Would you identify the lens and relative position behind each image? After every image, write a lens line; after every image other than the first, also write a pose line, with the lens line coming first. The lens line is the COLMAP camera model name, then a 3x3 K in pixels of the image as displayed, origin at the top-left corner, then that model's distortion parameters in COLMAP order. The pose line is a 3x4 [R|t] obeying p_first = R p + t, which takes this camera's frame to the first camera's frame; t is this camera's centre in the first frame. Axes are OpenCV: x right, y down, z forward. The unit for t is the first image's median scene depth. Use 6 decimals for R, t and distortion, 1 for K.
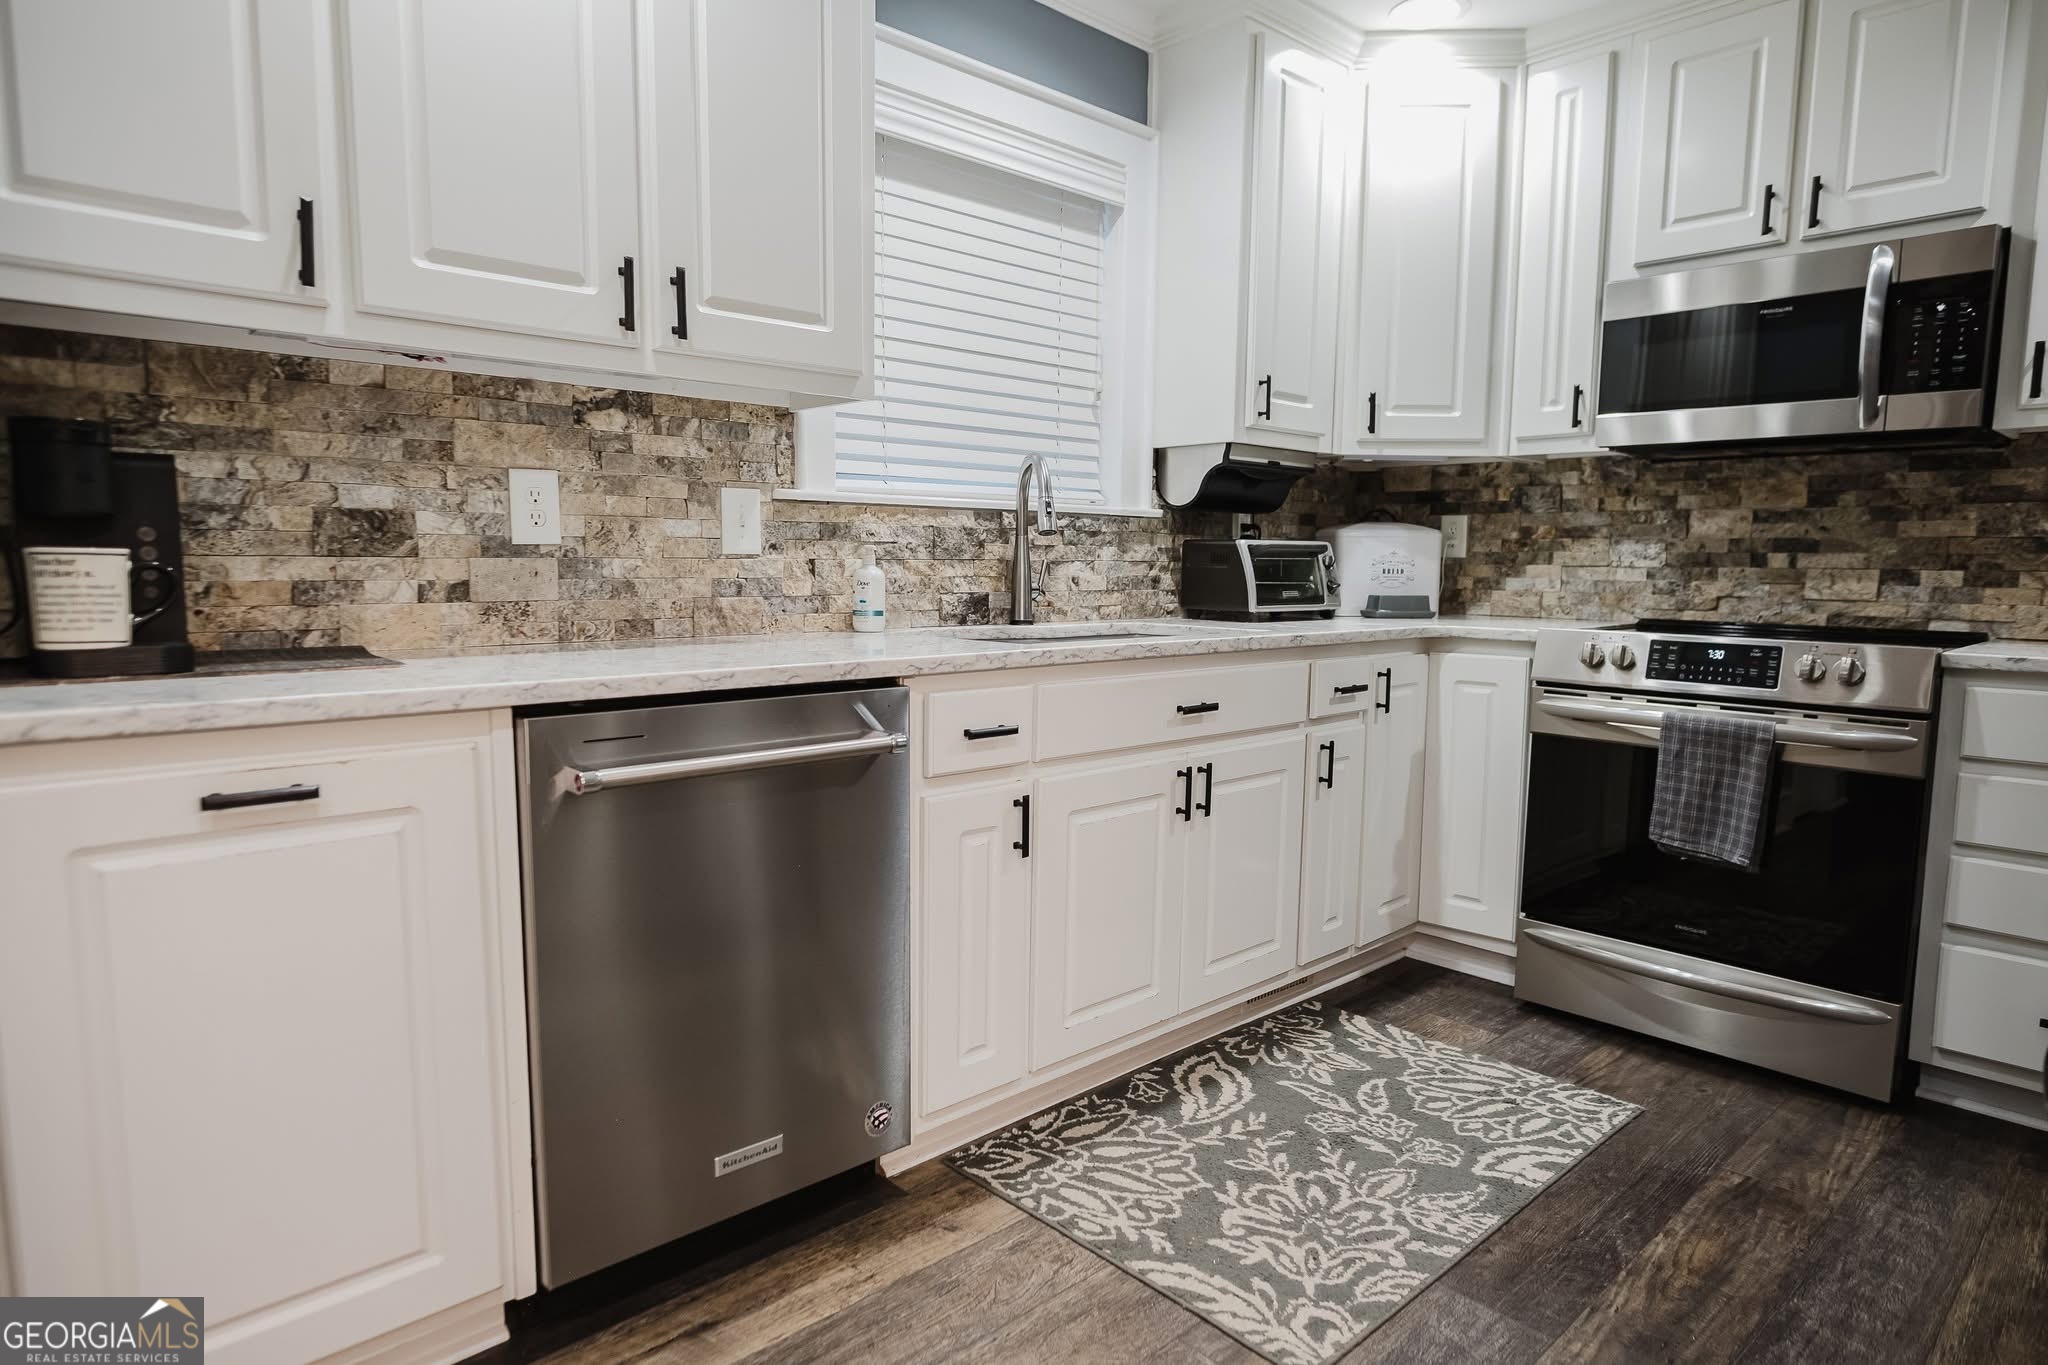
lens RADIAL K [[1168.1, 0, 1025.6], [0, 1168.1, 682.8], [0, 0, 1]] dist [-0.022641, 0.002027]
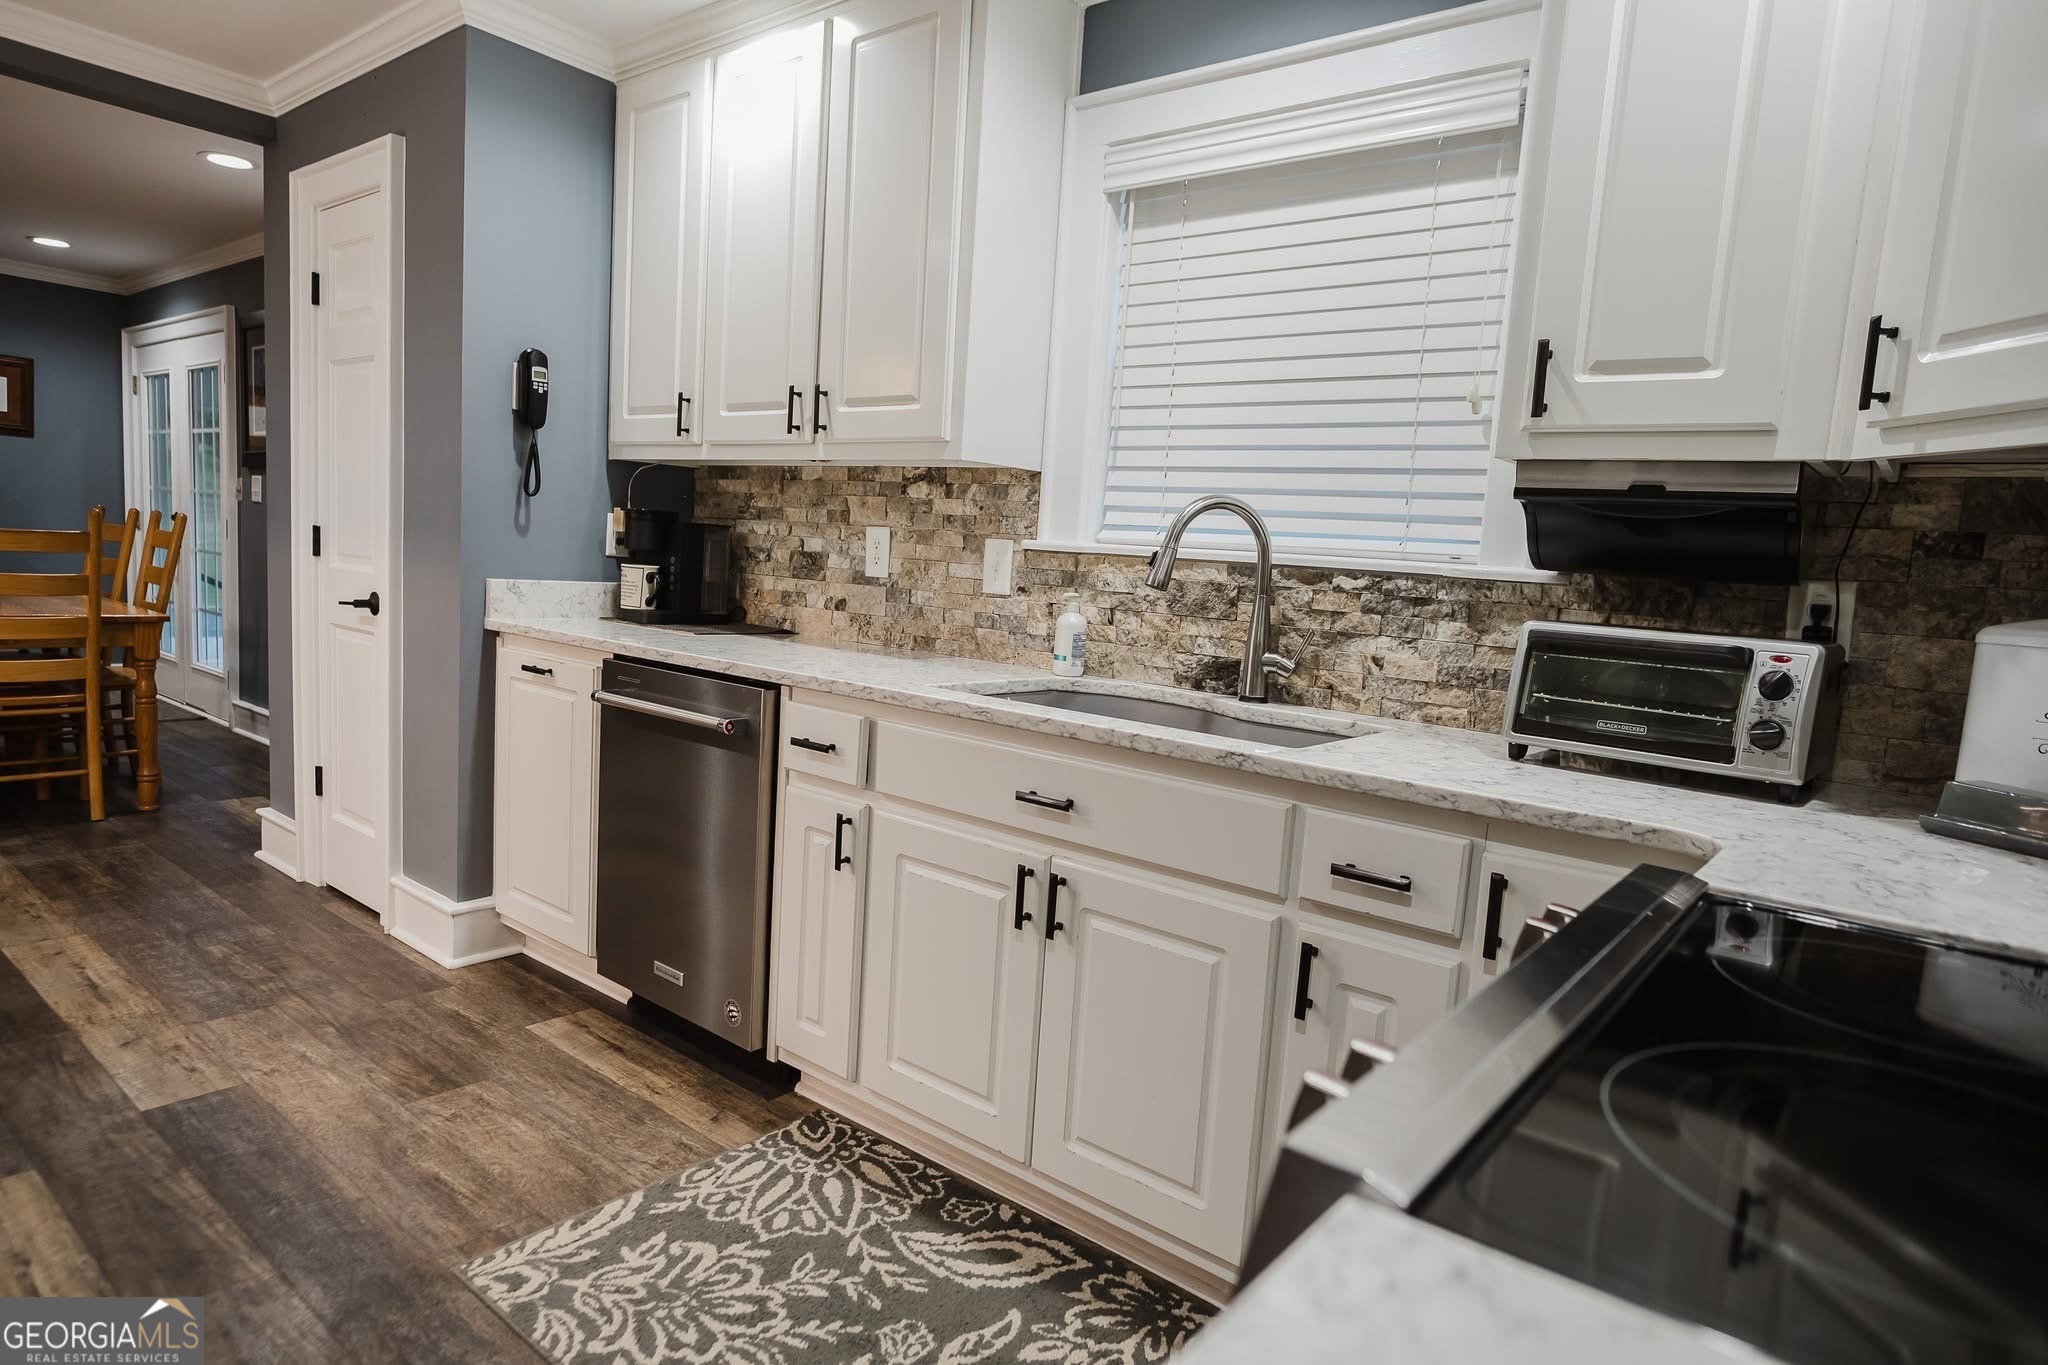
lens RADIAL K [[1168.1, 0, 1025.7], [0, 1168.1, 686.6], [0, 0, 1]] dist [-0.022641, 0.002027]
pose [[0.147437, 0.109795, -0.982958, 0.961876], [-0.171029, 0.981679, 0.083999, -0.125026], [0.974172, 0.155730, 0.163514, 0.862940]]
